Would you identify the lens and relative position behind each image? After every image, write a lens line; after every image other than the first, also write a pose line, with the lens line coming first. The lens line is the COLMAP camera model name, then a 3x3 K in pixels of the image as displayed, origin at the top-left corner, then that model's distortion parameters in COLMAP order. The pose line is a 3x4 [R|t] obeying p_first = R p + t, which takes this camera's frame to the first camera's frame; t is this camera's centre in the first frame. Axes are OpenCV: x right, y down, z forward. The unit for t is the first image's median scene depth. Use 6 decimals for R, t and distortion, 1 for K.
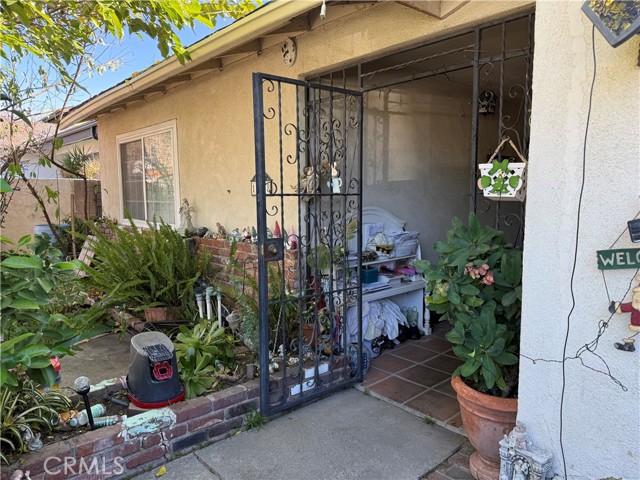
lens RADIAL K [[453.9, 0, 319.4], [0, 453.9, 239.5], [0, 0, 1]] dist [-0.028222, -0.006713]
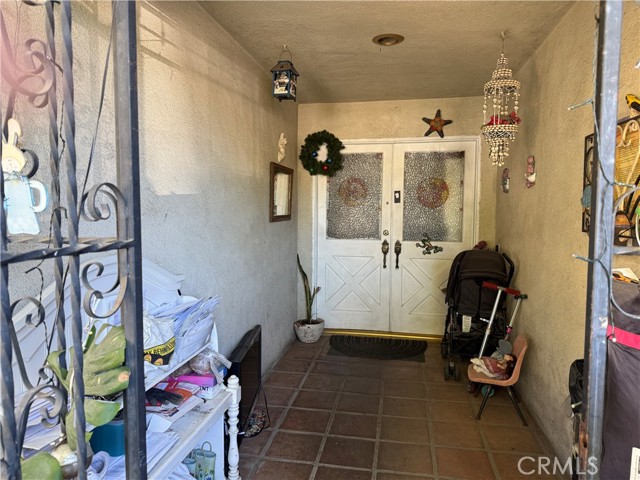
lens RADIAL K [[453.9, 0, 315.7], [0, 453.9, 237.9], [0, 0, 1]] dist [-0.028222, -0.006713]
pose [[0.807986, -0.024657, 0.588685, 0.017462], [0.047409, 0.998605, -0.023244, -0.071917], [-0.587291, 0.046690, 0.808028, 0.565650]]
